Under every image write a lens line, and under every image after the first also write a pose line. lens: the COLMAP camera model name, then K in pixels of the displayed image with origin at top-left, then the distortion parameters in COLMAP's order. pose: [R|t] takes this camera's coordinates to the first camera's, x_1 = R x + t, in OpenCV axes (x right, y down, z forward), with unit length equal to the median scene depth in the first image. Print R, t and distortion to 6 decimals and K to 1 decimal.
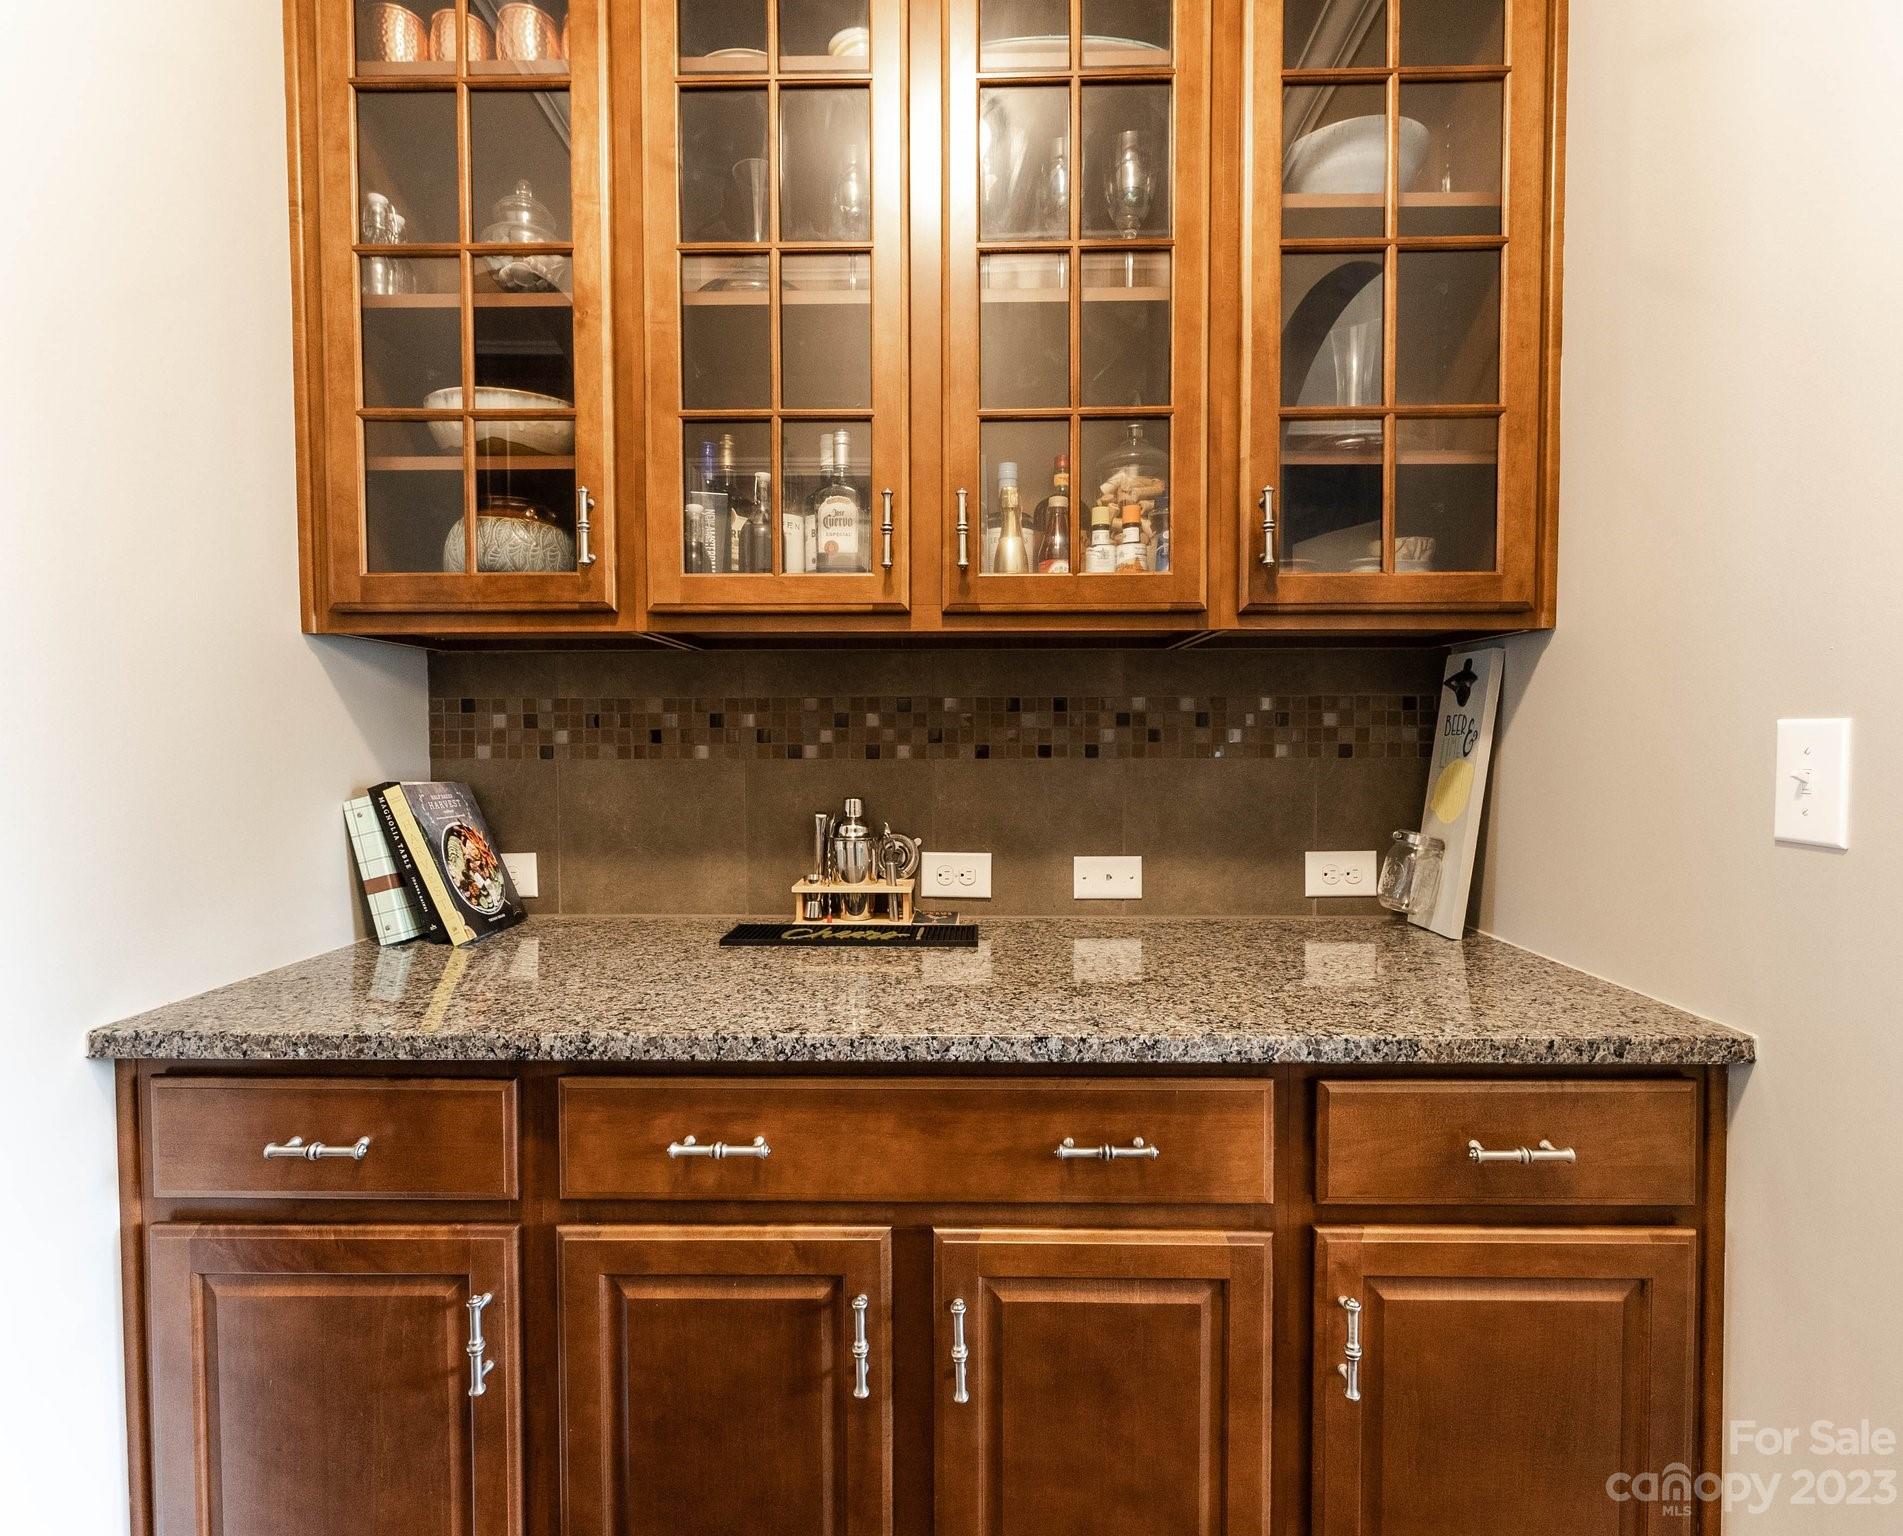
lens RADIAL K [[1032.6, 0, 1095.6], [0, 1032.6, 774.7], [0, 0, 1]] dist [-0.000322, 0.000163]
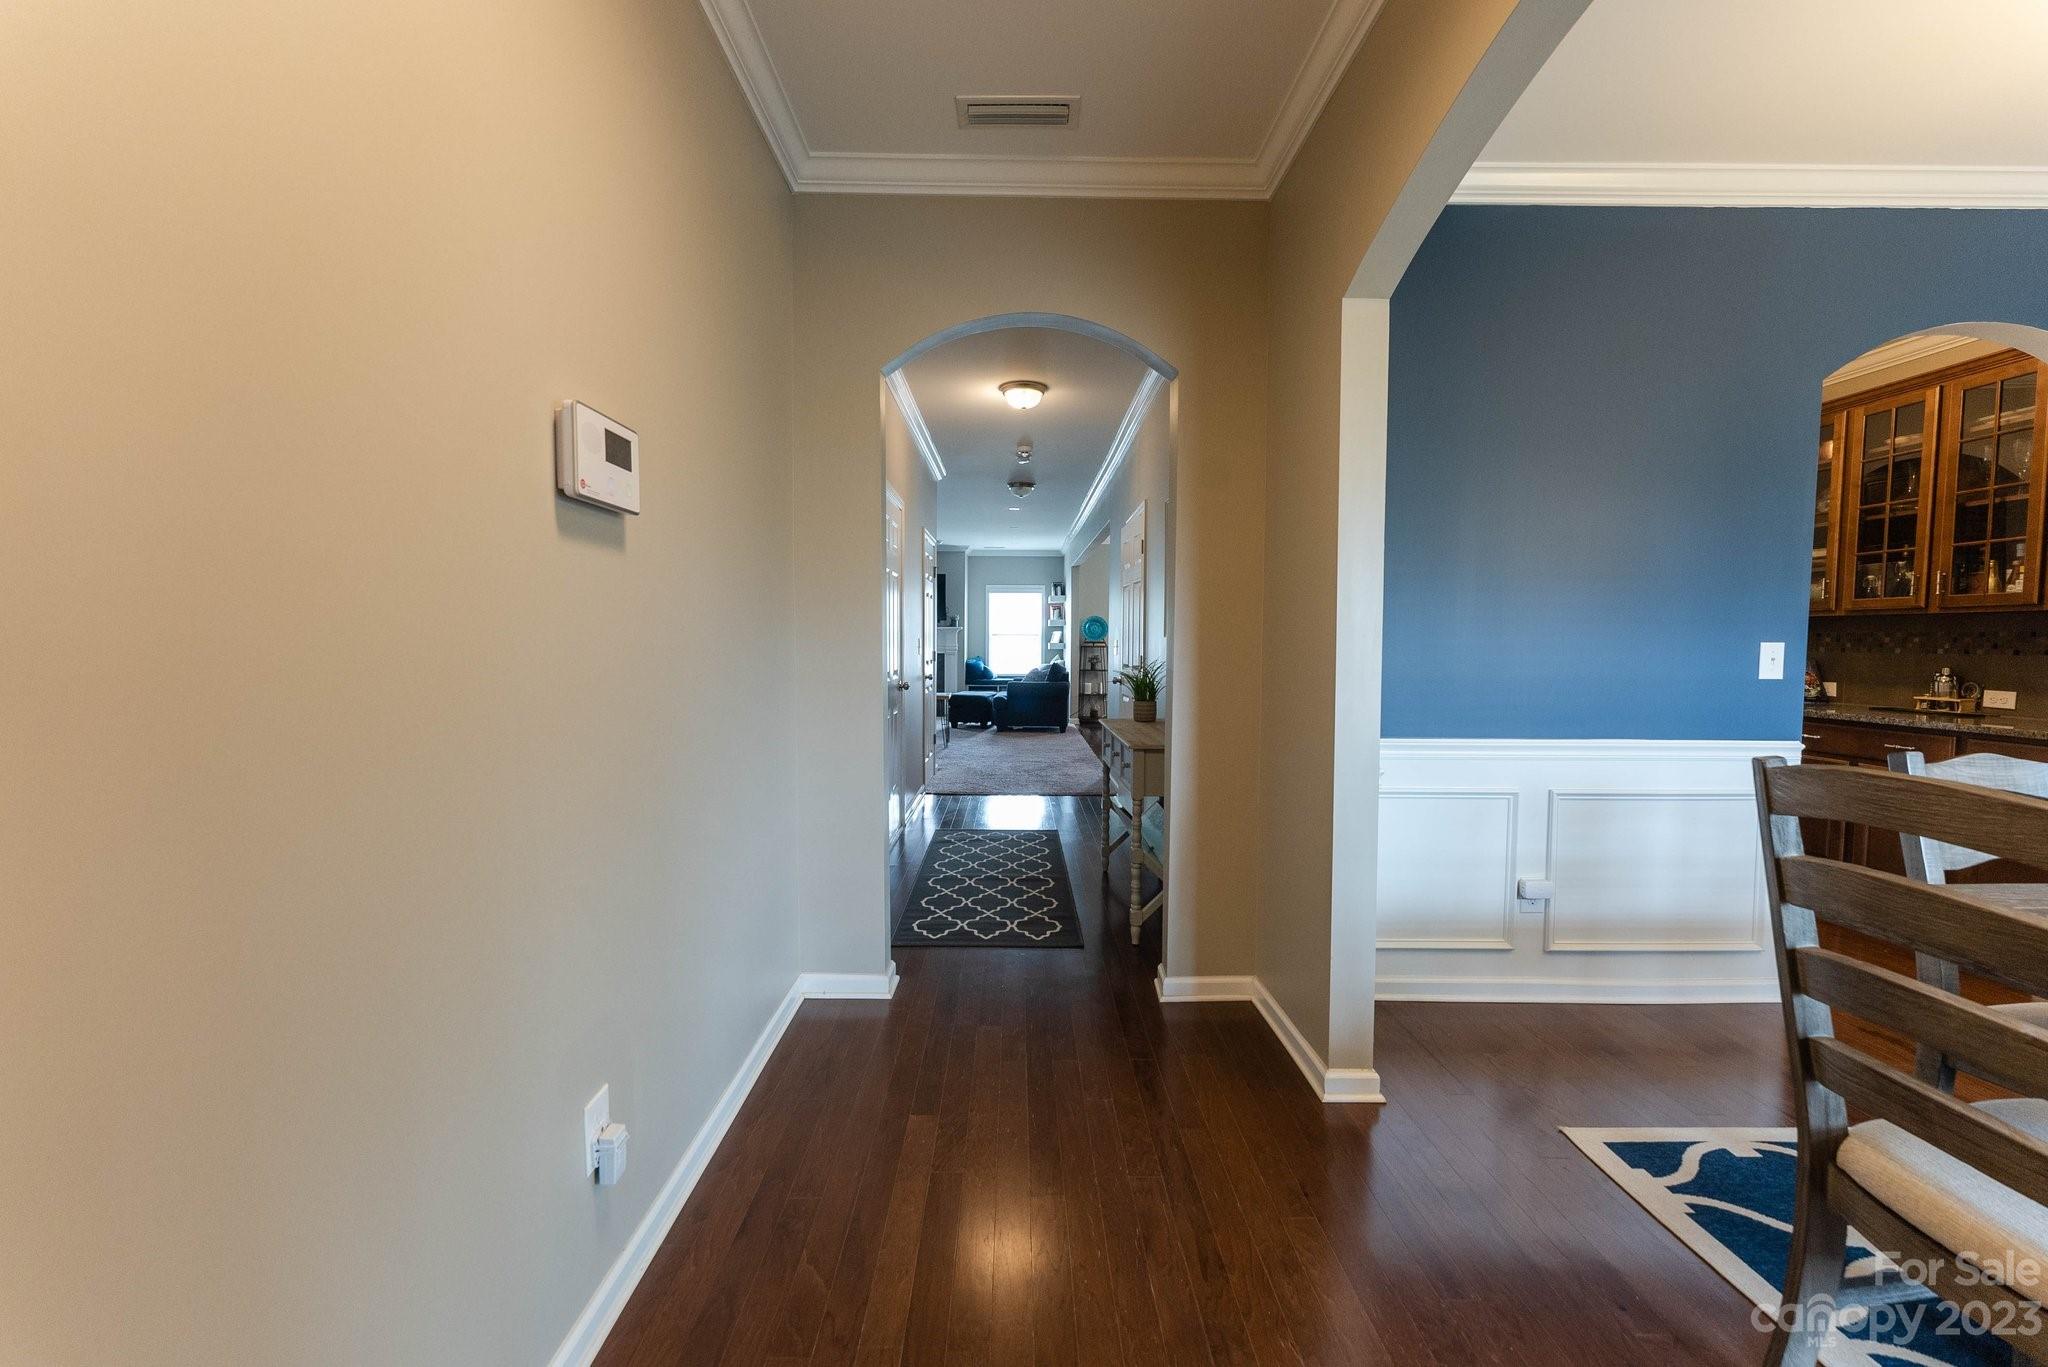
lens RADIAL K [[822.1, 0, 1024.0], [0, 822.1, 683.5], [0, 0, 1]] dist [0.000063, 0.000015]
pose [[0.031913, 0.056147, -0.997912, 1.861723], [-0.036725, 0.997813, 0.054967, 0.033411], [0.998816, 0.034894, 0.033905, -1.537062]]
